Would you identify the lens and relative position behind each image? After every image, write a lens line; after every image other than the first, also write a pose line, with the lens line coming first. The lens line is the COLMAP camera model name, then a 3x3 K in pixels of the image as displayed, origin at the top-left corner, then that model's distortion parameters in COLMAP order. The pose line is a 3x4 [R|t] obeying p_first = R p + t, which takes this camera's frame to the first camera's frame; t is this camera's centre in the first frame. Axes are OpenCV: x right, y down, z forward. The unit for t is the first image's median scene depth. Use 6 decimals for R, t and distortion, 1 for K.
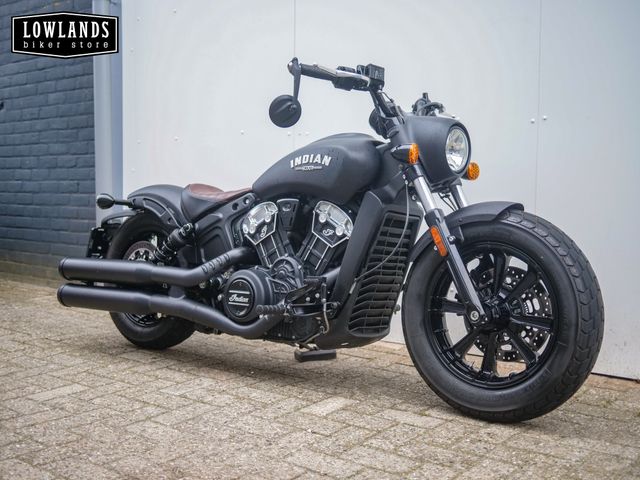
lens RADIAL K [[730.7, 0, 320.0], [0, 730.7, 240.0], [0, 0, 1]] dist [-0.002990, 0.018983]
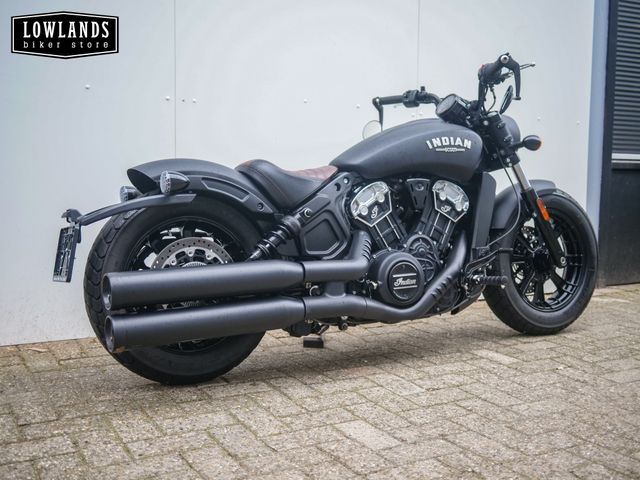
lens RADIAL K [[730.7, 0, 320.0], [0, 730.7, 240.0], [0, 0, 1]] dist [-0.002990, 0.018983]
pose [[0.370298, -0.084656, 0.925047, -1.078460], [0.048004, 0.996252, 0.071957, -0.051818], [-0.927672, 0.017761, 0.372974, 0.766967]]
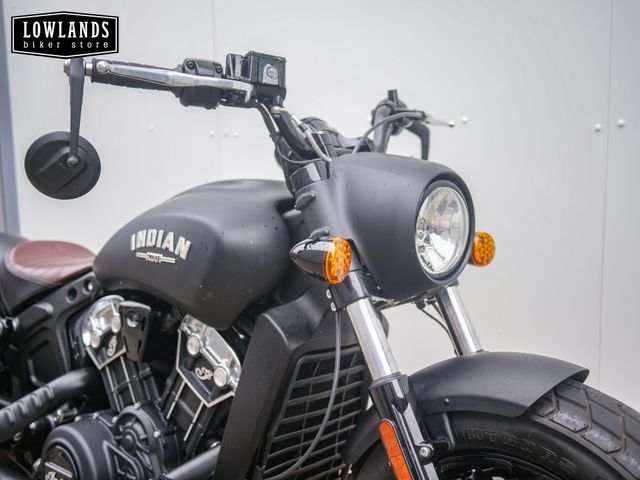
lens RADIAL K [[730.7, 0, 320.0], [0, 730.7, 240.0], [0, 0, 1]] dist [-0.002990, 0.018983]
pose [[0.998405, -0.022174, -0.051915, 0.123708], [0.026611, 0.995905, 0.086396, -0.149006], [0.049787, -0.087640, 0.994907, 0.491671]]
